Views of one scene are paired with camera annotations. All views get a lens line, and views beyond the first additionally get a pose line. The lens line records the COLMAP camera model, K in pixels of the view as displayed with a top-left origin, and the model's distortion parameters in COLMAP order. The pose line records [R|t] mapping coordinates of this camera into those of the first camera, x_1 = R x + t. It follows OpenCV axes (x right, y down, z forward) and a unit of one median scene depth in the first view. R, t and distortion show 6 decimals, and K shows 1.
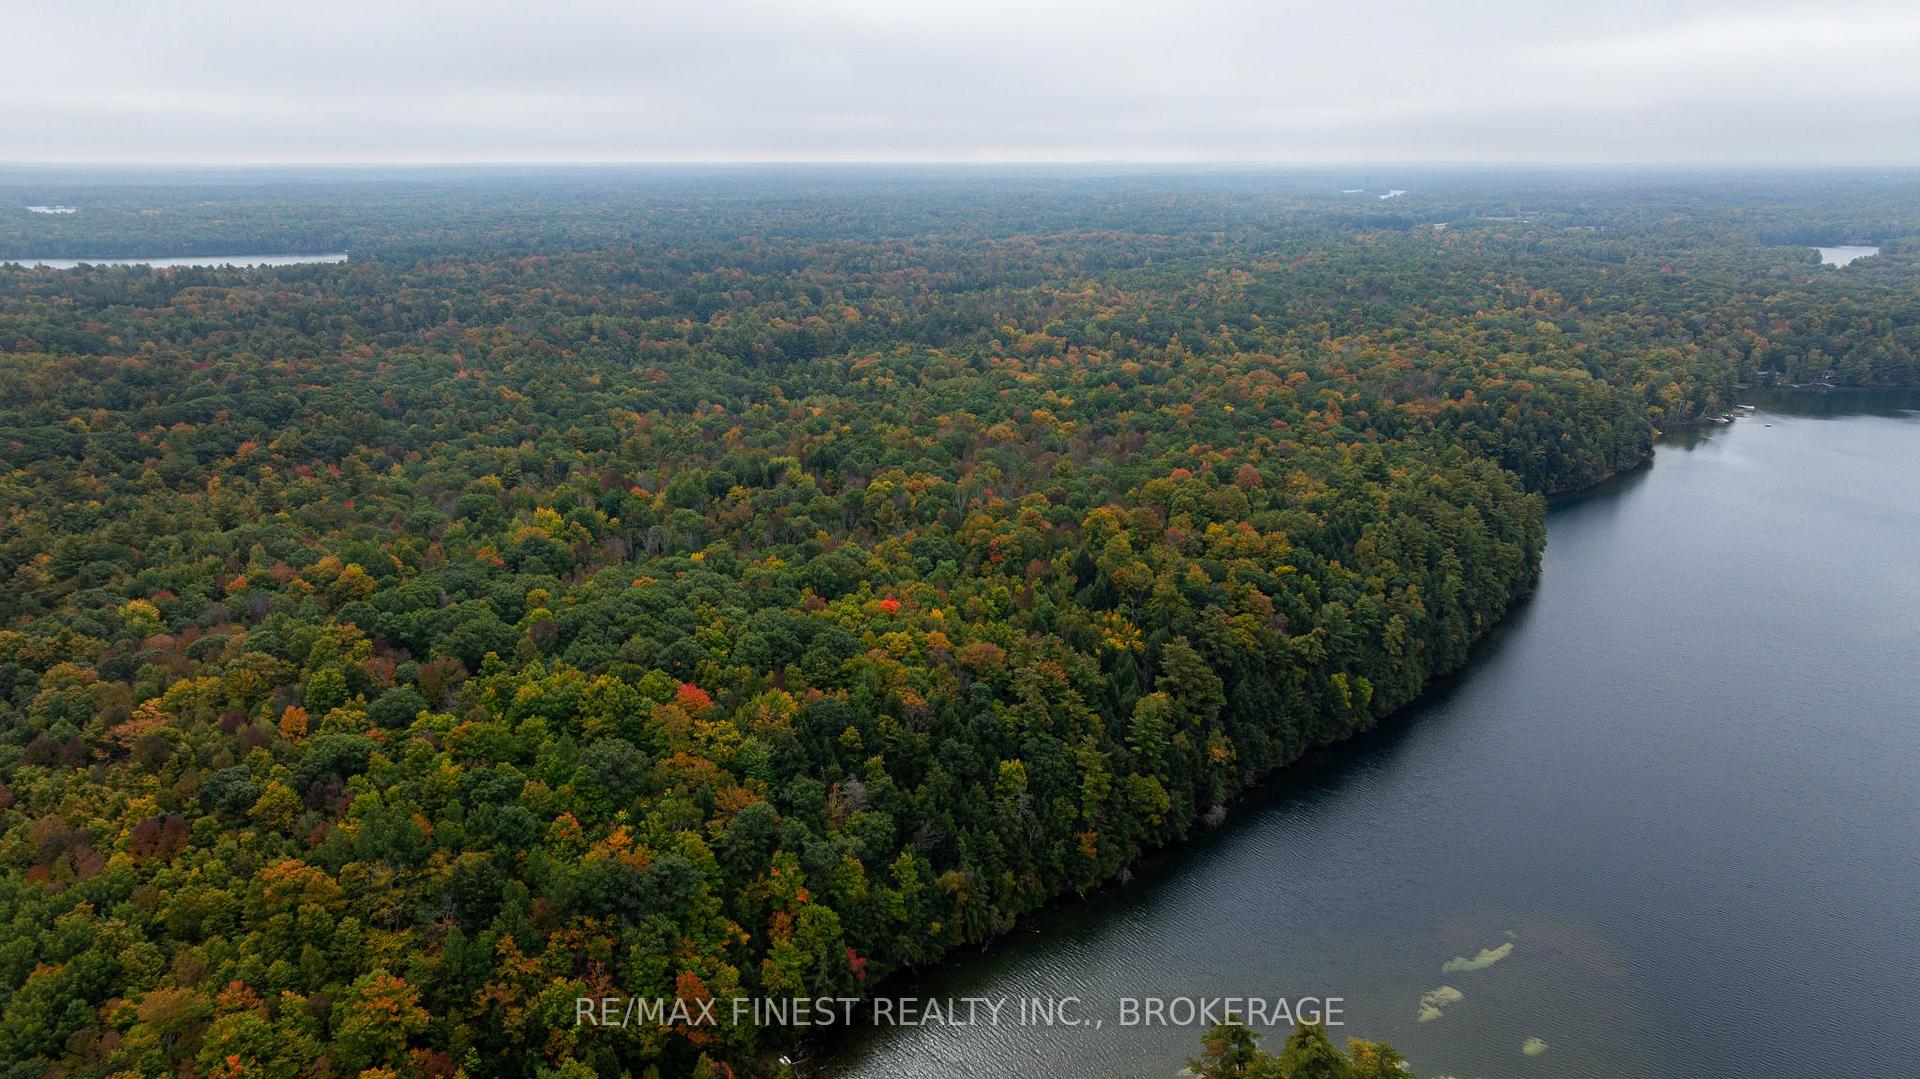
lens RADIAL K [[1341.9, 0, 964.1], [0, 1341.9, 543.5], [0, 0, 1]] dist [-0.031809, 0.058474]
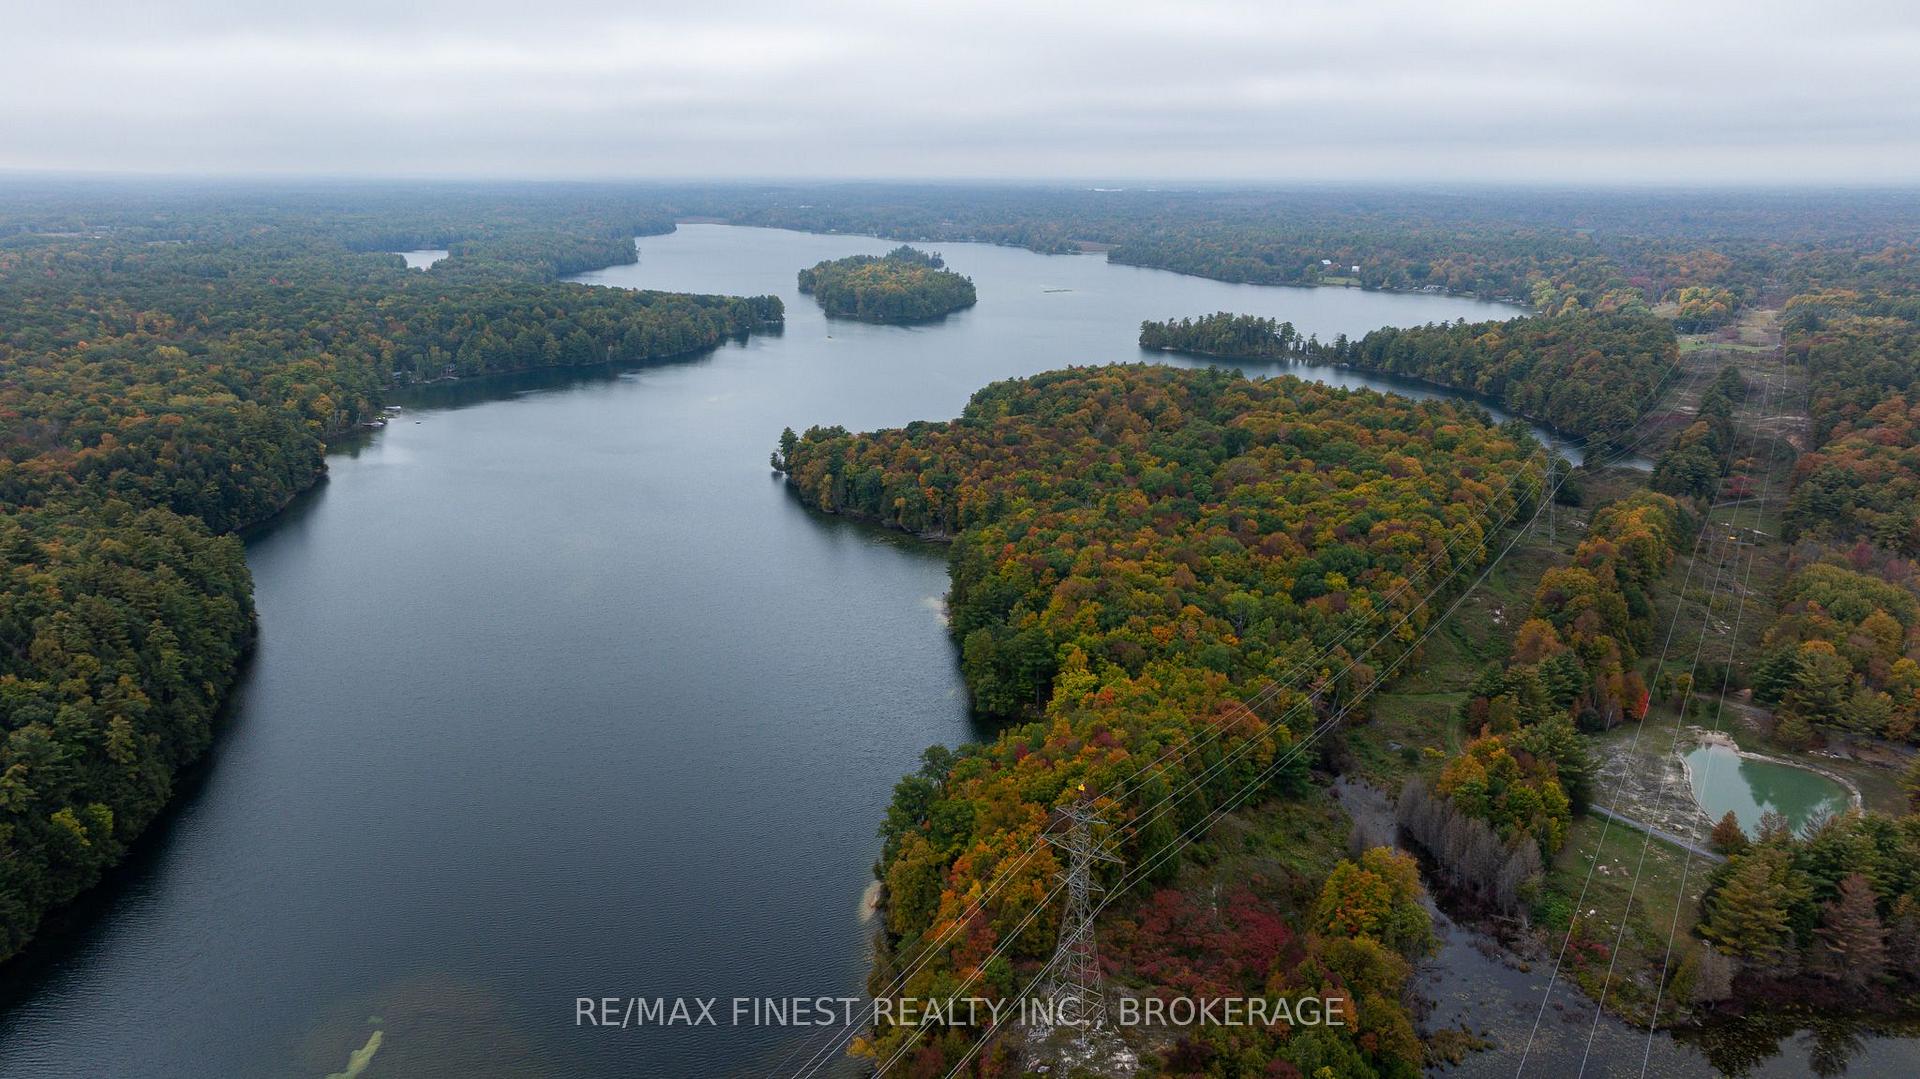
lens RADIAL K [[1341.9, 0, 965.2], [0, 1341.9, 537.1], [0, 0, 1]] dist [-0.031809, 0.058474]
pose [[0.575420, -0.212279, 0.789828, -0.004506], [0.221561, 0.970077, 0.099308, -0.013480], [-0.787275, 0.117852, 0.605235, 0.043996]]
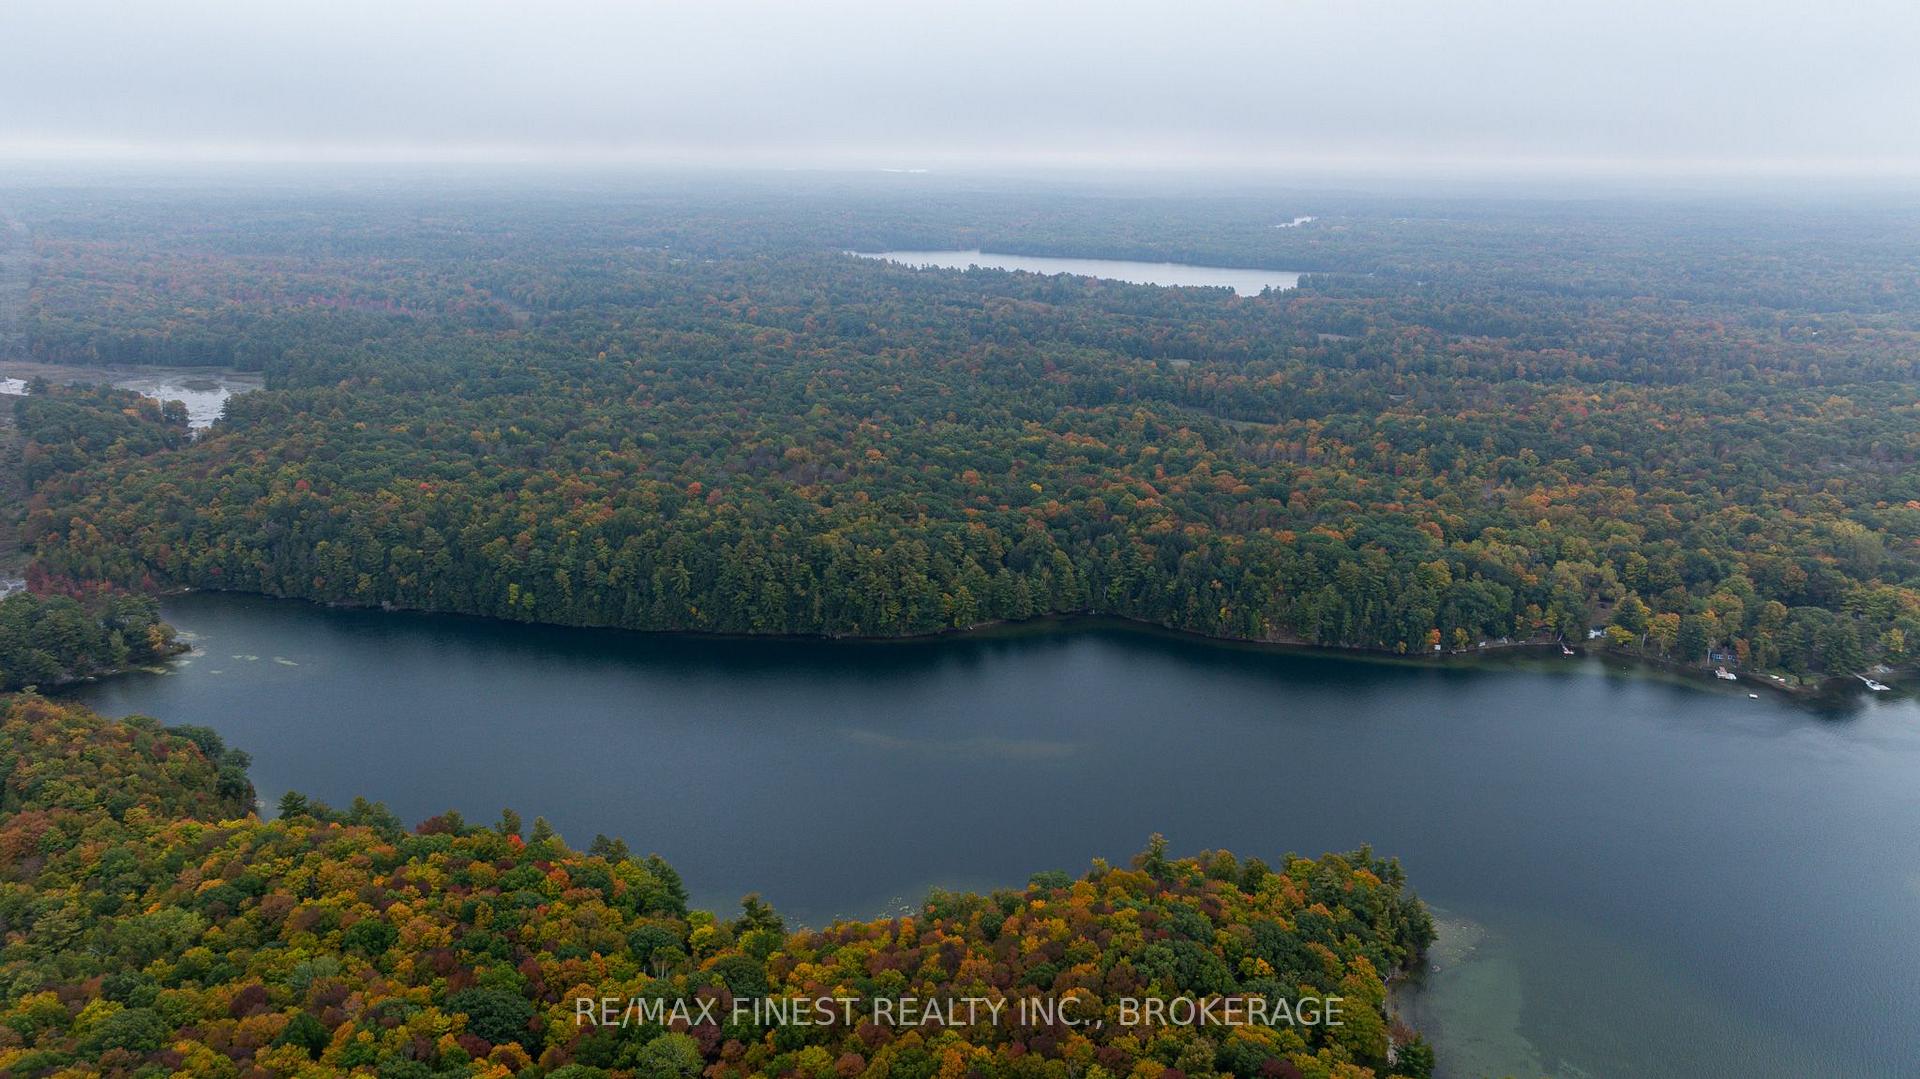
lens RADIAL K [[1341.9, 0, 954.1], [0, 1341.9, 551.5], [0, 0, 1]] dist [-0.031809, 0.058474]
pose [[0.523763, 0.250696, -0.814140, 1.289298], [-0.249751, 0.958909, 0.134602, -0.211205], [0.814430, 0.132833, 0.564853, 0.288808]]
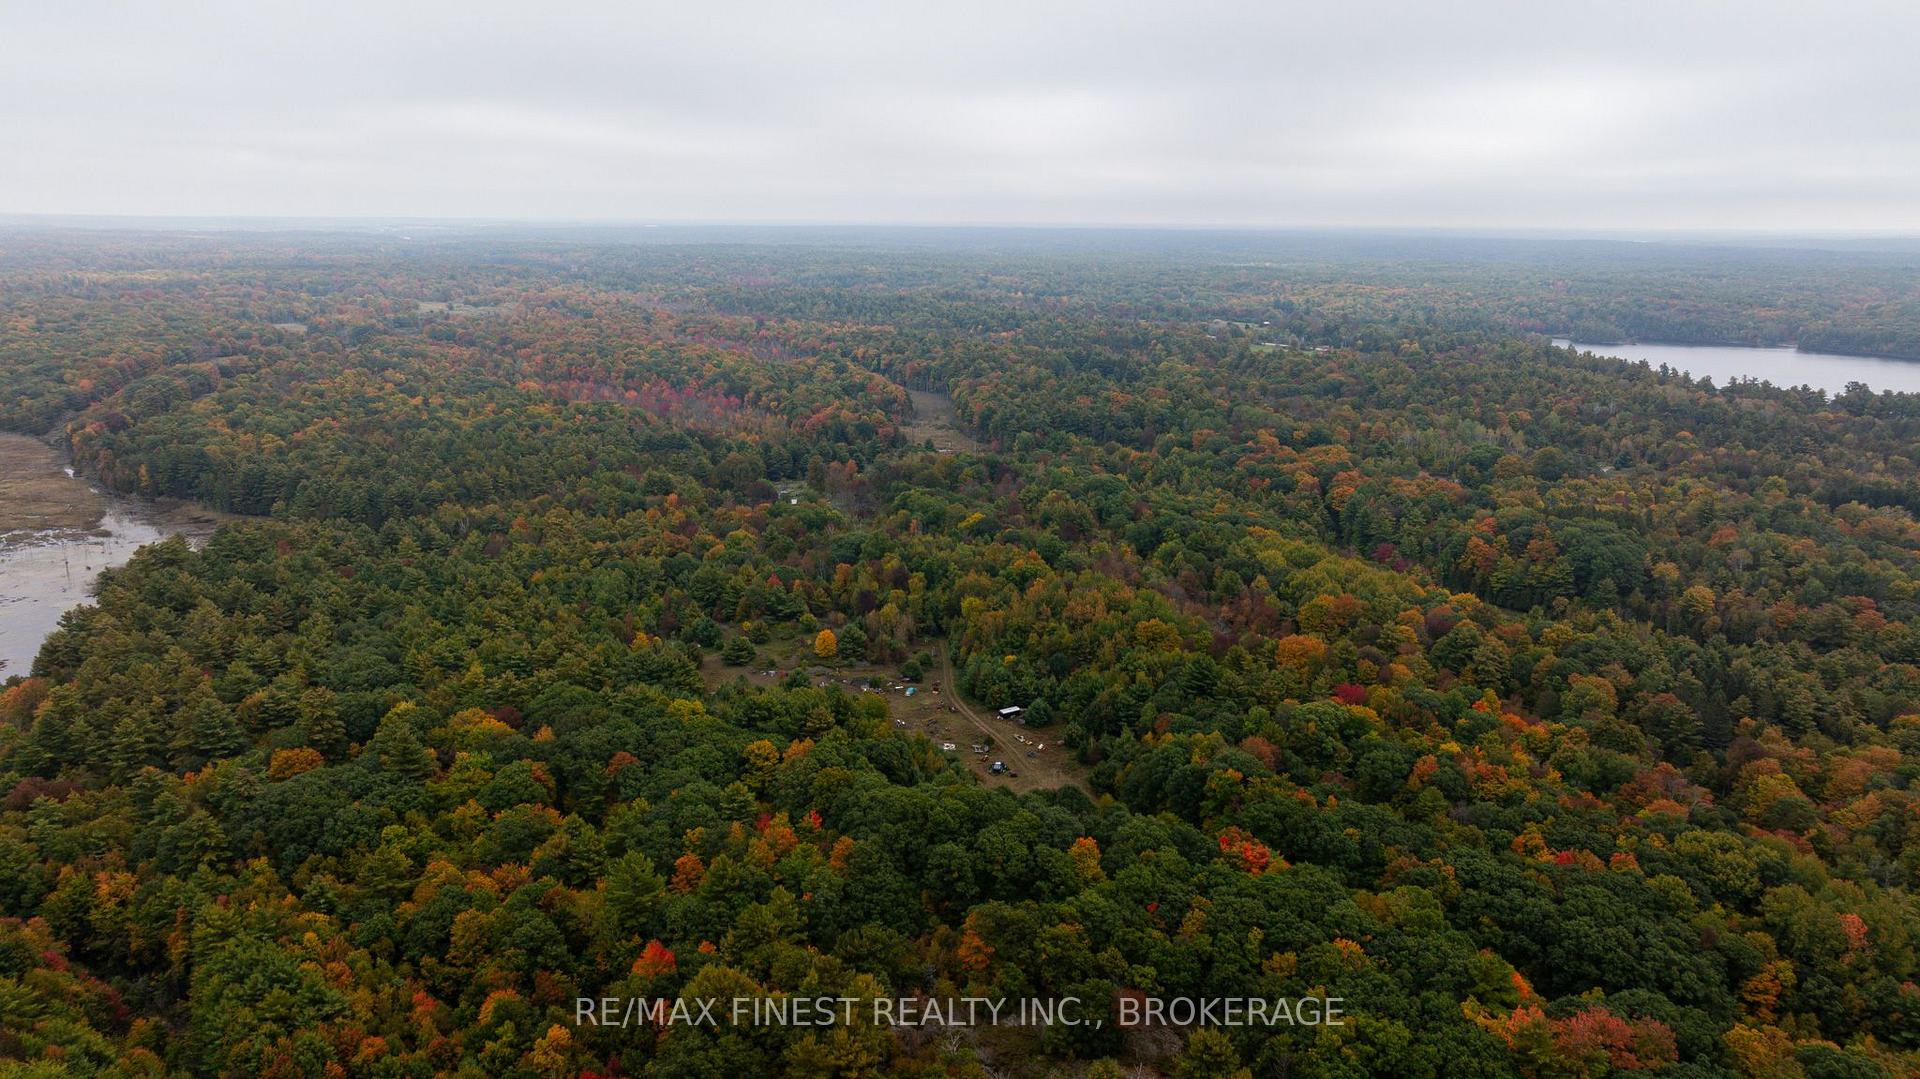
lens RADIAL K [[1341.9, 0, 955.3], [0, 1341.9, 542.7], [0, 0, 1]] dist [-0.031809, 0.058474]
pose [[0.069344, 0.238464, -0.968672, -0.073845], [-0.290573, 0.933735, 0.209062, -0.304097], [0.954337, 0.266973, 0.134040, 0.928601]]
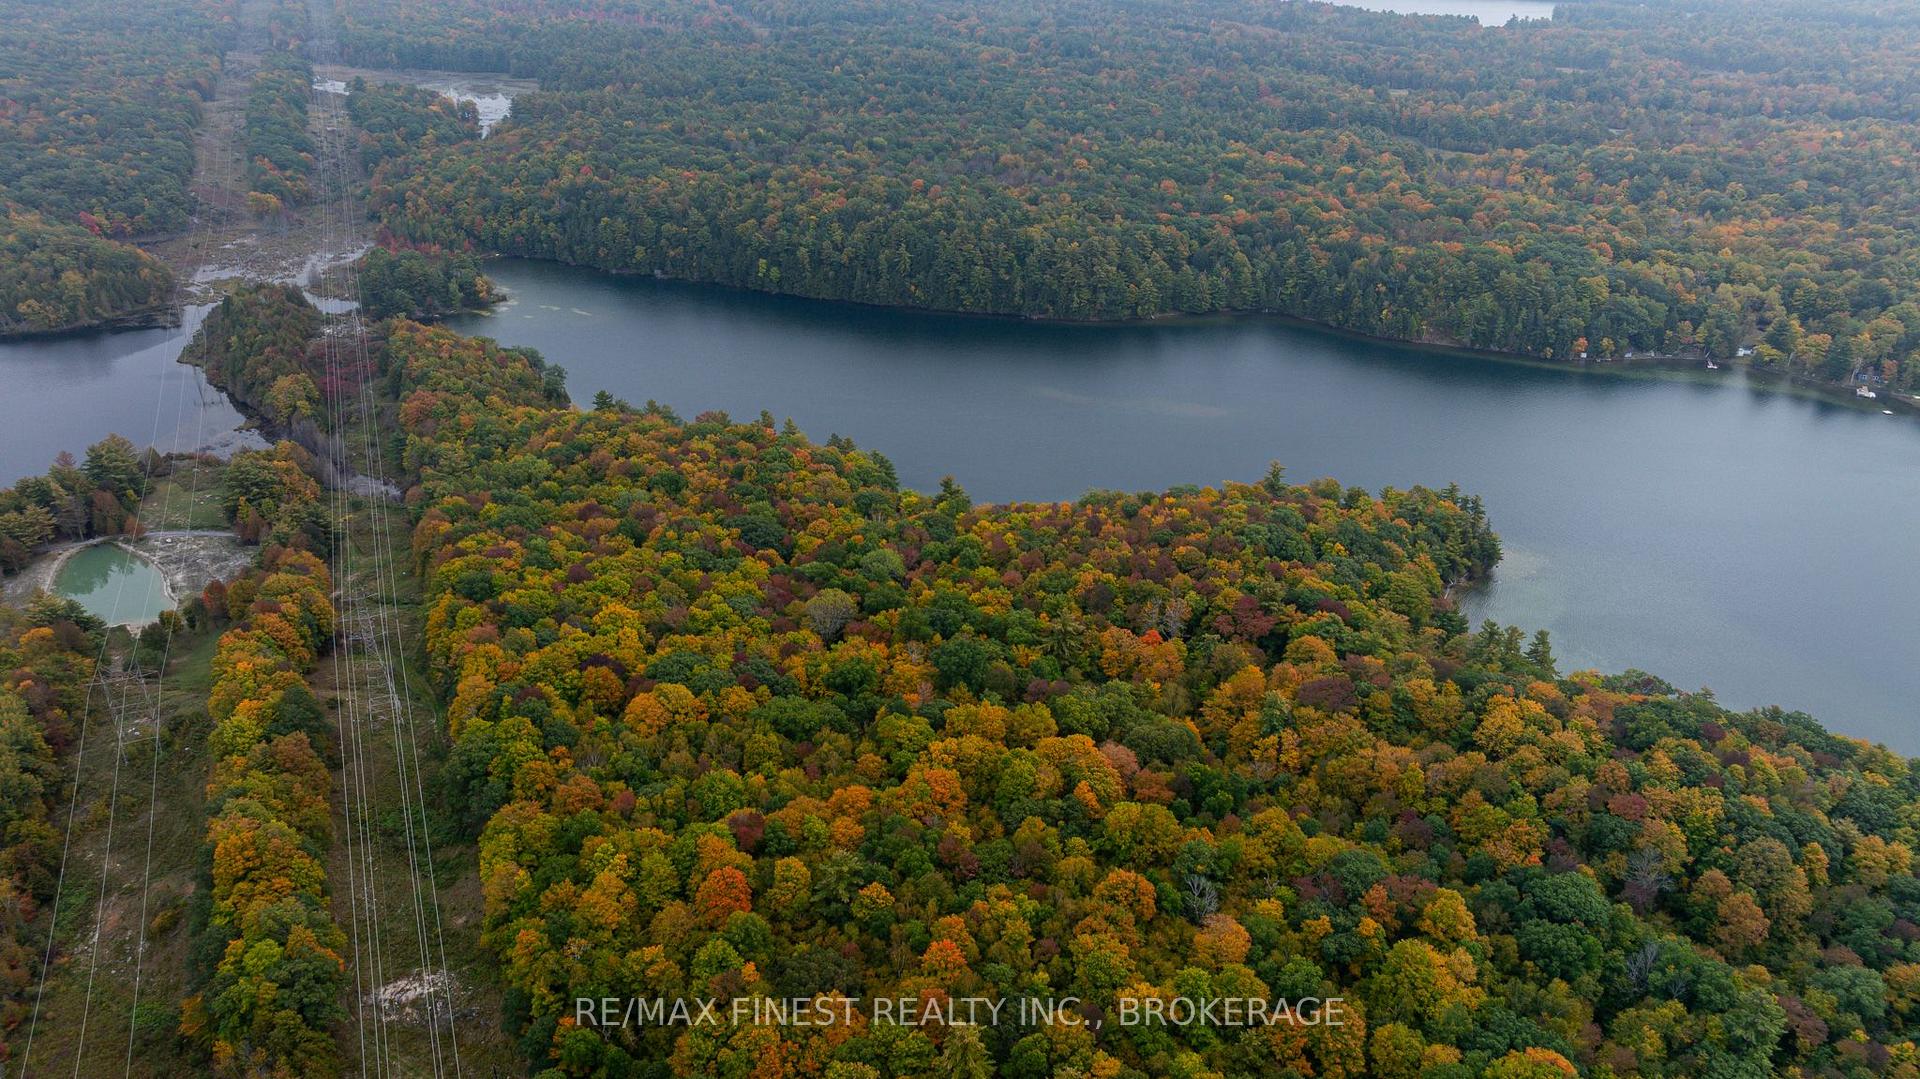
lens RADIAL K [[1341.9, 0, 955.9], [0, 1341.9, 542.7], [0, 0, 1]] dist [-0.031809, 0.058474]
pose [[0.374126, 0.426411, -0.823531, 1.462311], [-0.271417, 0.899484, 0.342435, -0.192807], [0.886771, 0.095406, 0.452255, 0.225926]]
